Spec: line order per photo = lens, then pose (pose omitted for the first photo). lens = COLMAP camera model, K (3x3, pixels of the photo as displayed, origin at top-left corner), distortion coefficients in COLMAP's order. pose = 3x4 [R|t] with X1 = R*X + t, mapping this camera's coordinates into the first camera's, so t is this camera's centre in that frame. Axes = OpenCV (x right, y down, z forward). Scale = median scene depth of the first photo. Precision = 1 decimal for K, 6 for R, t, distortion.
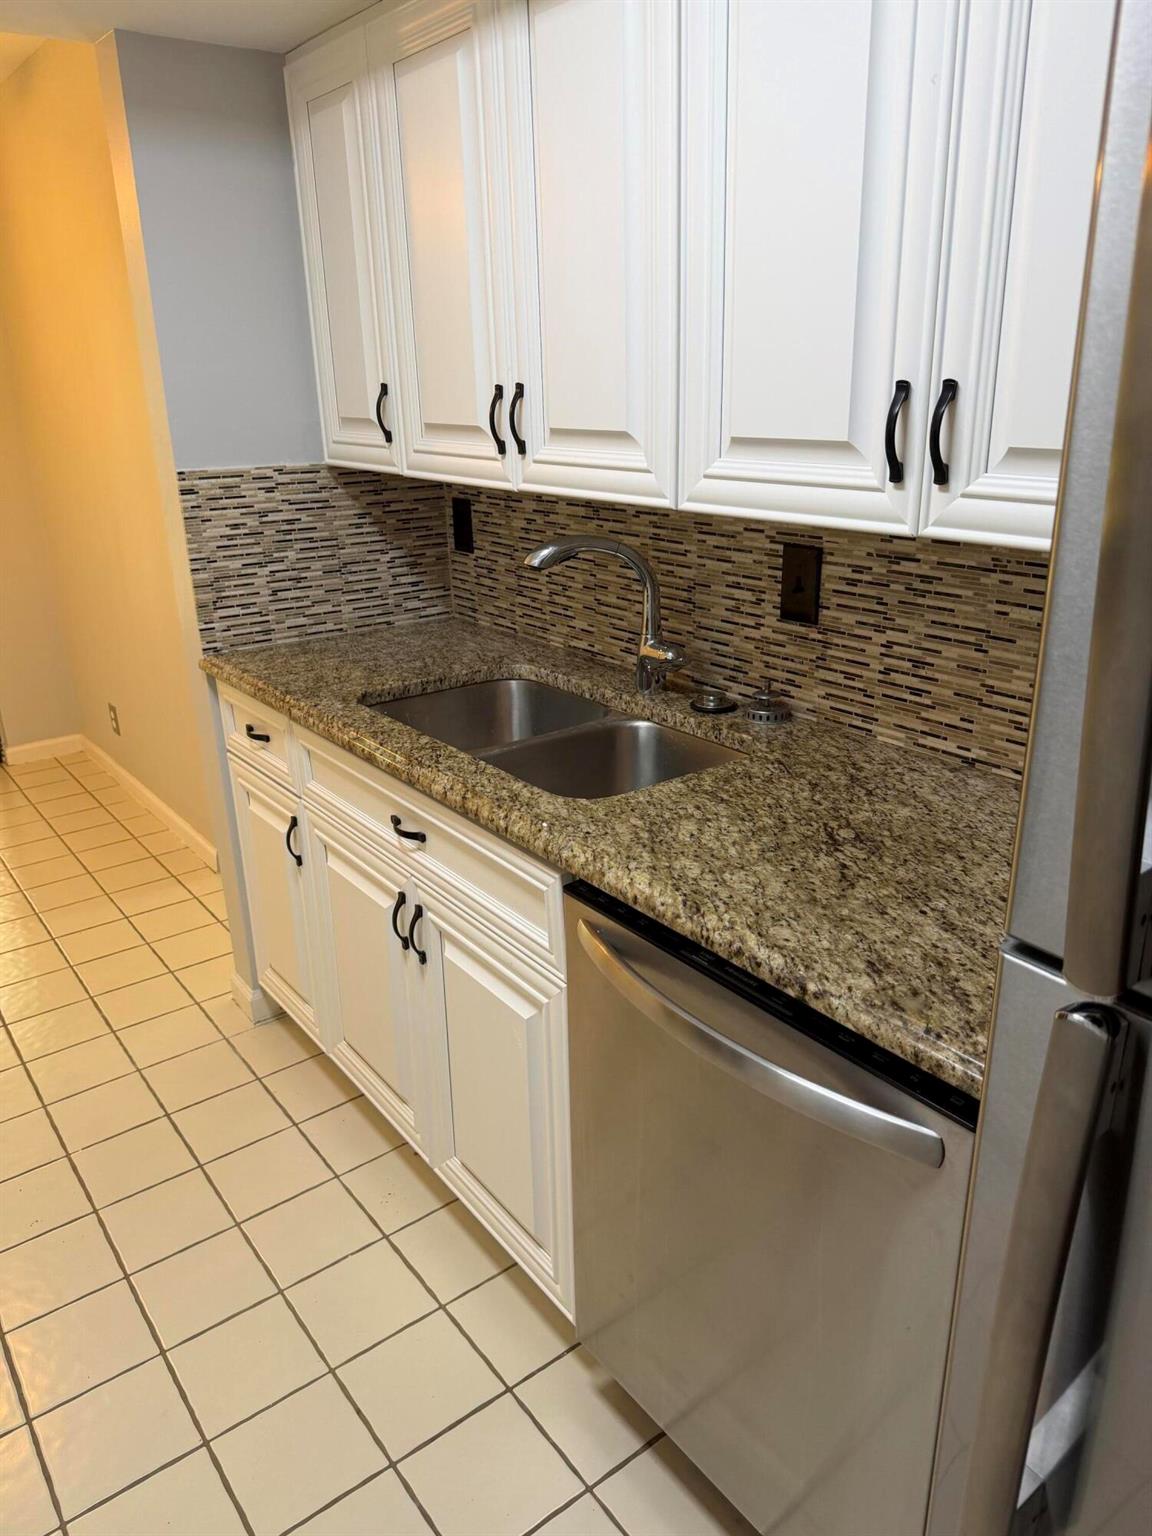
lens RADIAL K [[1083.6, 0, 582.9], [0, 1083.6, 771.7], [0, 0, 1]] dist [0.044036, -0.061354]
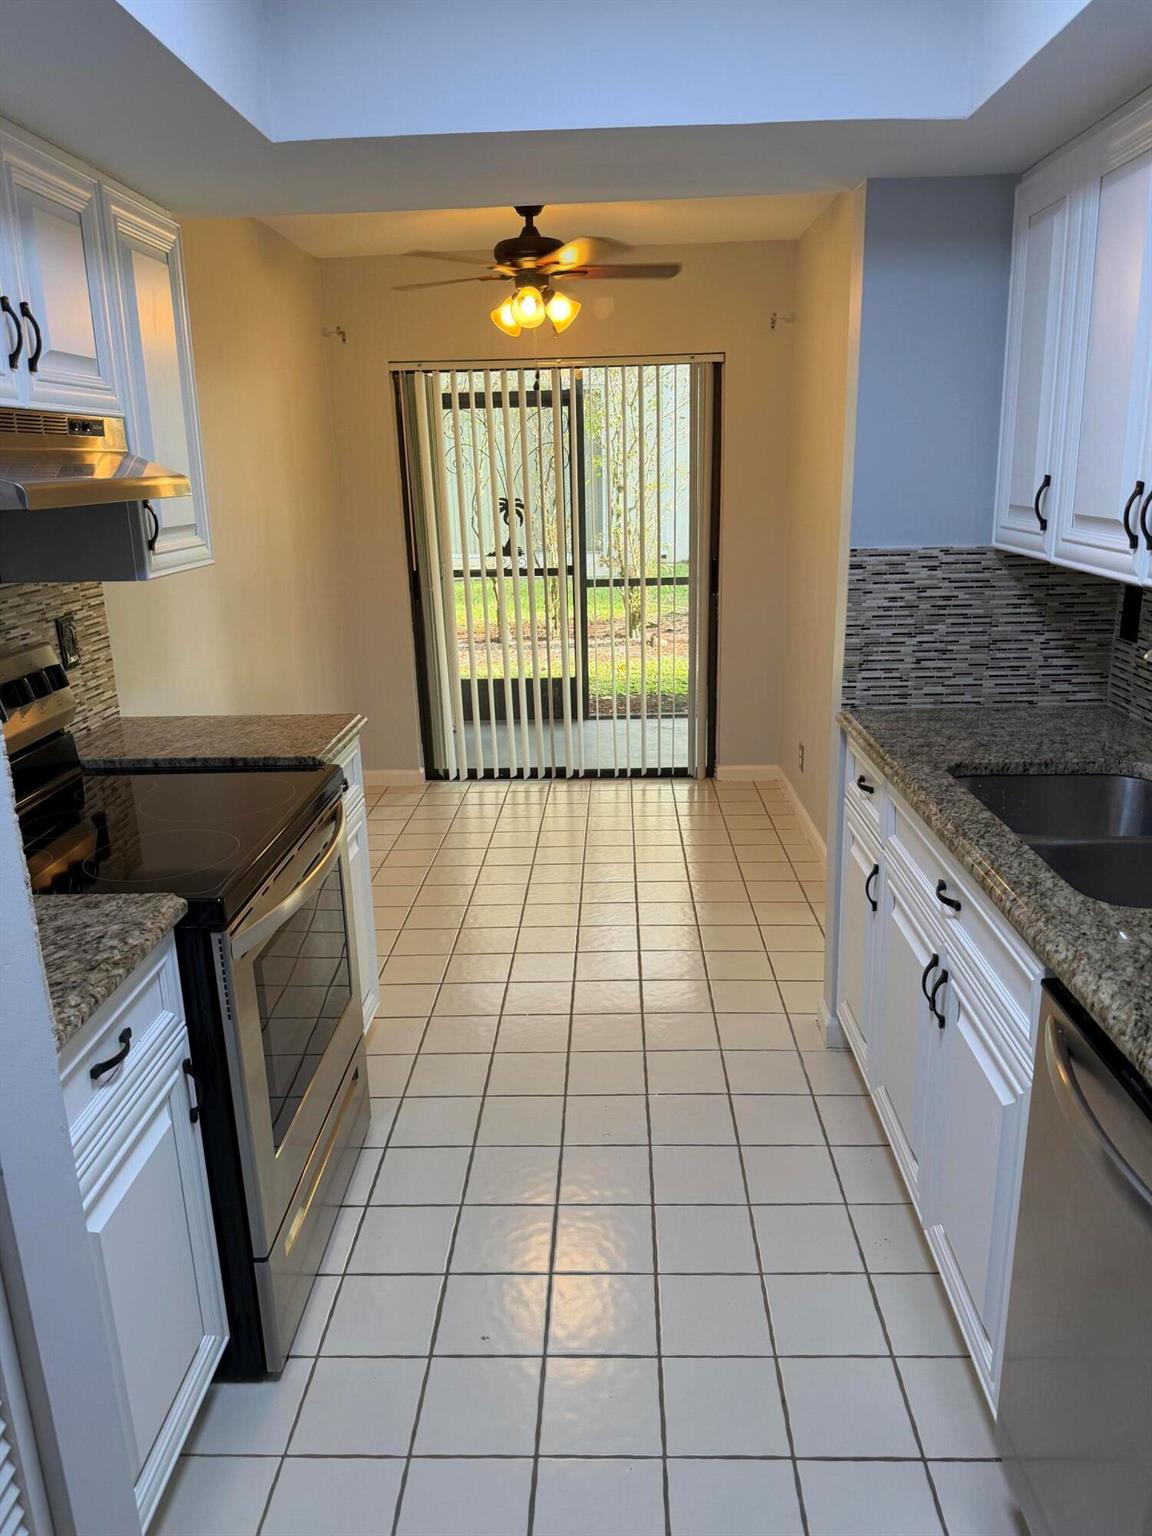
lens RADIAL K [[1083.6, 0, 583.3], [0, 1083.6, 764.9], [0, 0, 1]] dist [0.044036, -0.061354]
pose [[0.774217, 0.167266, -0.610418, 0.175864], [-0.204227, 0.978880, 0.009203, -0.007564], [0.599066, 0.117539, 0.792026, -0.056398]]
